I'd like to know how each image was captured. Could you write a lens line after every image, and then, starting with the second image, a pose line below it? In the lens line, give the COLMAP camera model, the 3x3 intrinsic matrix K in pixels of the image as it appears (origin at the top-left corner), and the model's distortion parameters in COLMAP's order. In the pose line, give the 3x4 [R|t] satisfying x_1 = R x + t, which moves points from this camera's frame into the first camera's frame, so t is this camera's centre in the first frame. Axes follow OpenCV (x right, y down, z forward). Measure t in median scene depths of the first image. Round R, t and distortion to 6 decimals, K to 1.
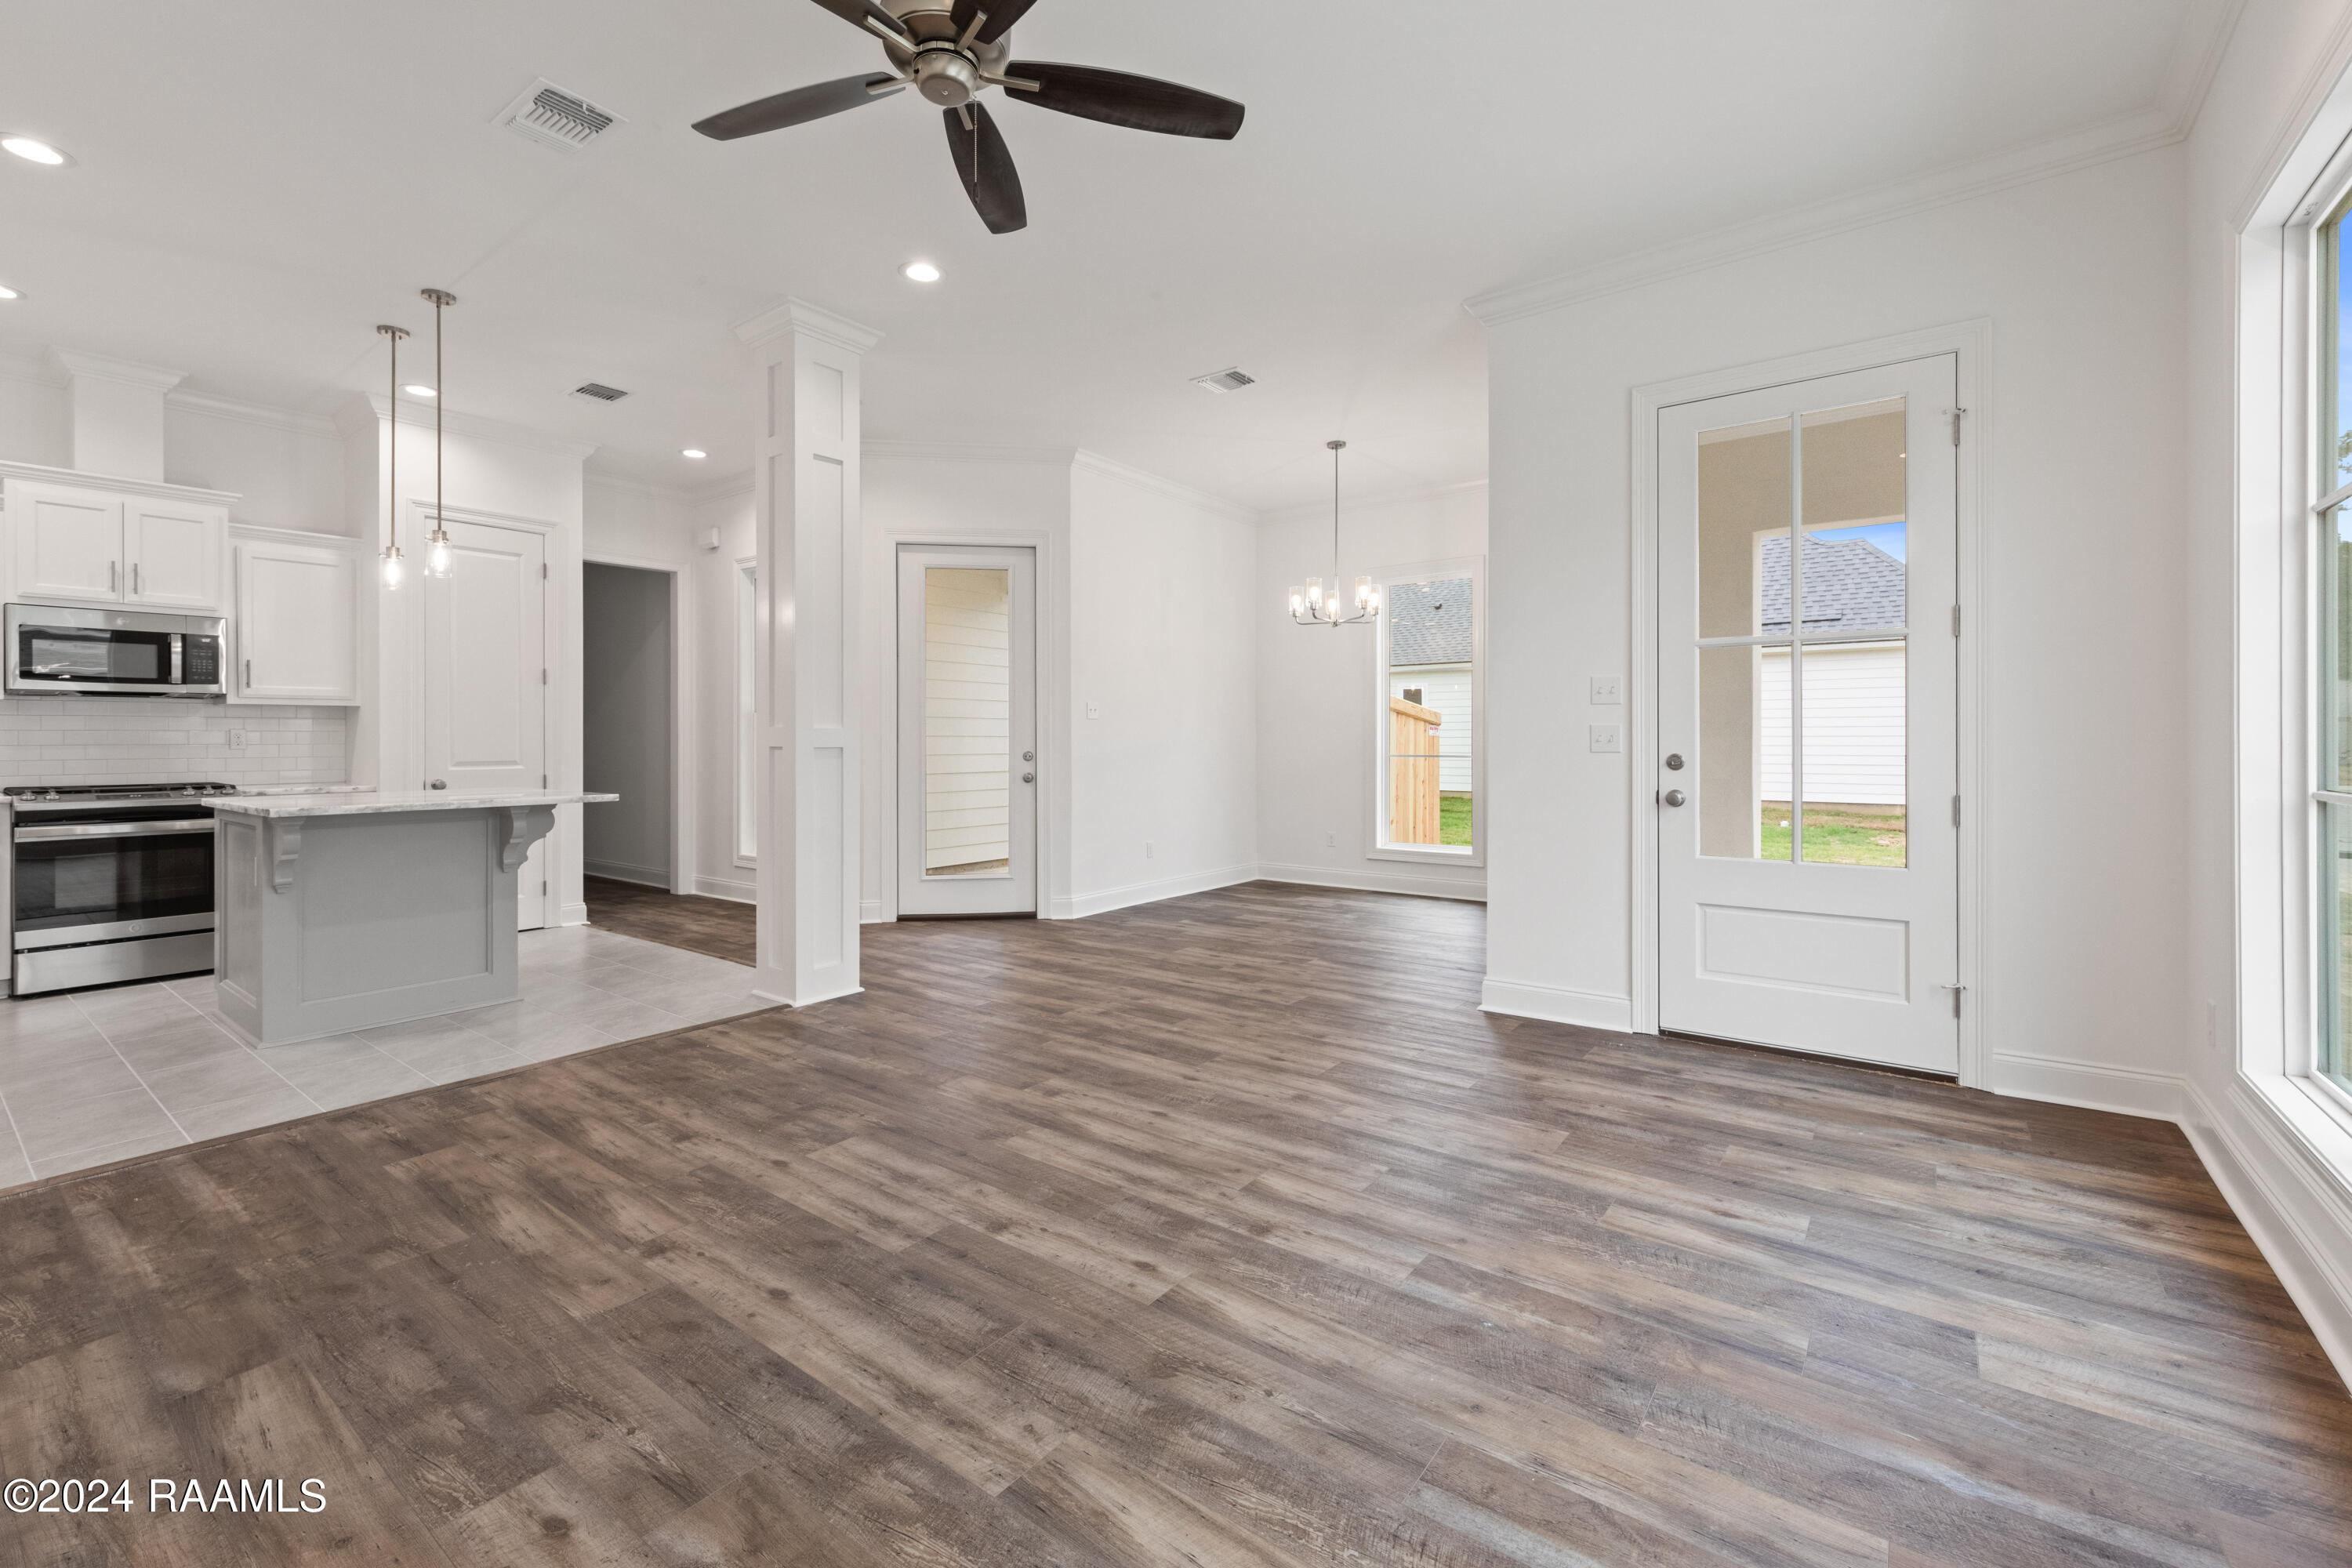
lens RADIAL K [[989.4, 0, 1160.7], [0, 989.4, 761.0], [0, 0, 1]] dist [0.004892, -0.001480]
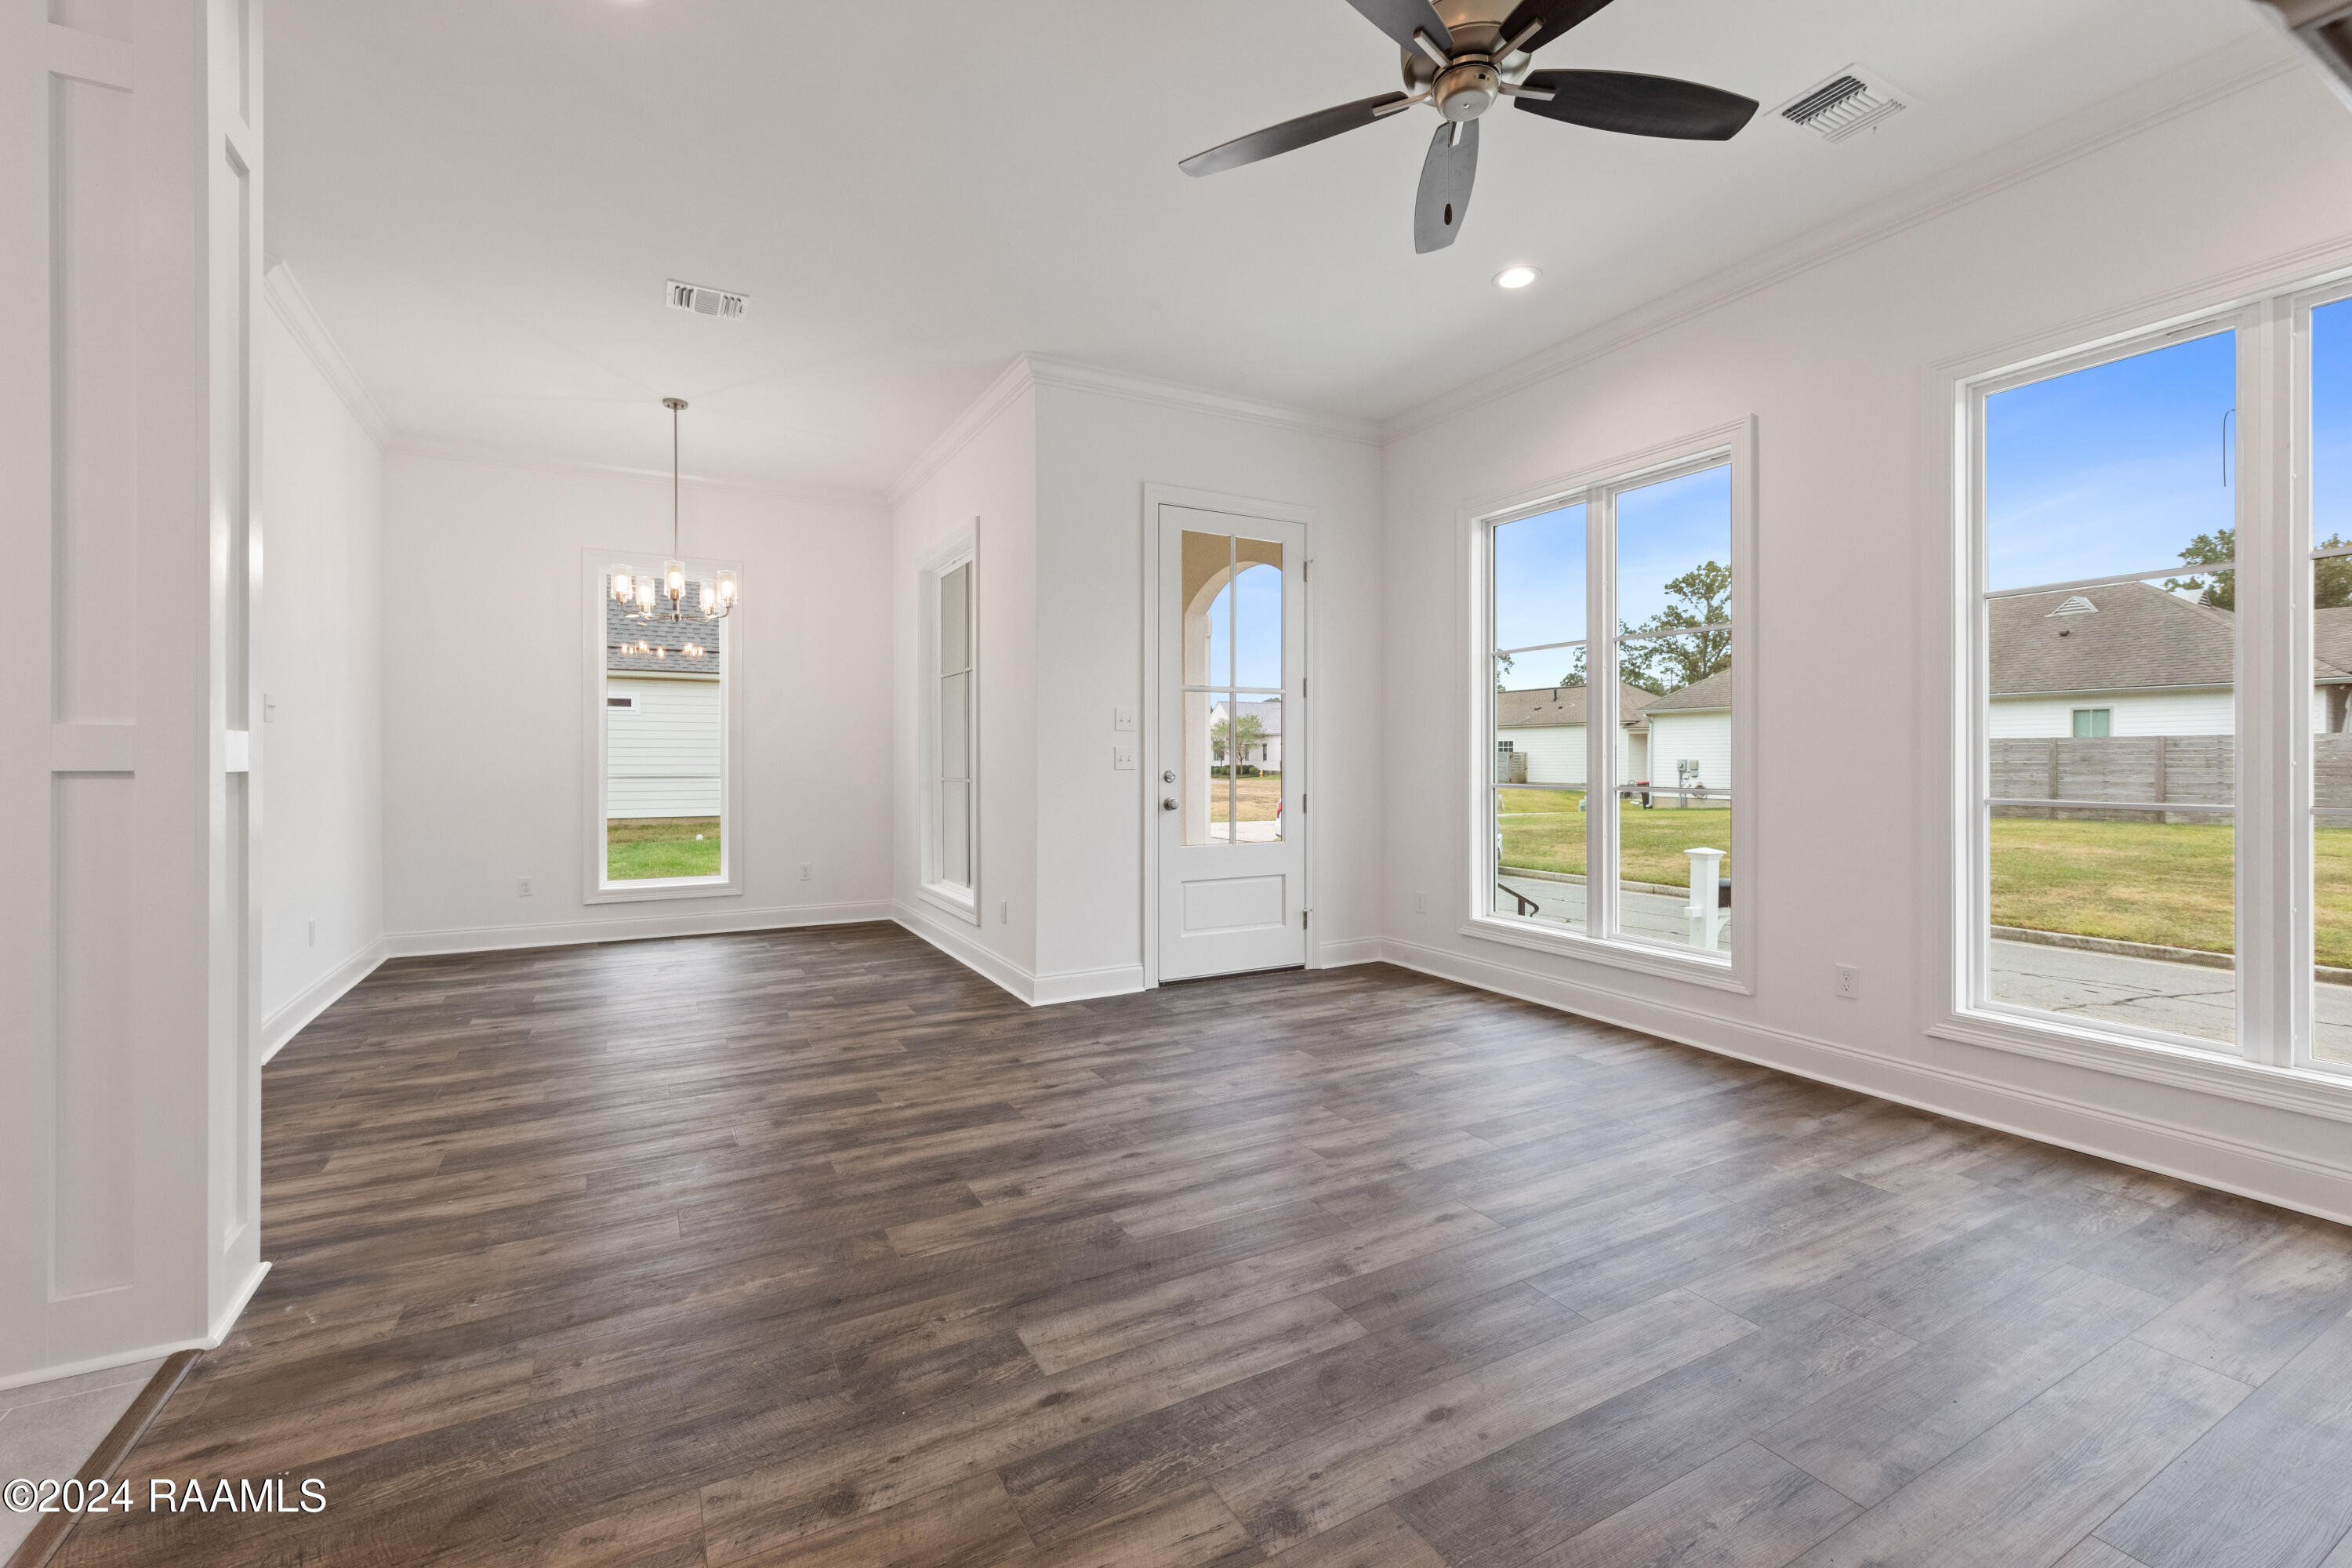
lens RADIAL K [[989.4, 0, 1165.6], [0, 989.4, 764.3], [0, 0, 1]] dist [0.004892, -0.001480]
pose [[0.406127, -0.001996, 0.913814, -1.023705], [0.017091, 0.999839, -0.005412, -0.010930], [-0.913657, 0.017816, 0.406096, 0.705929]]
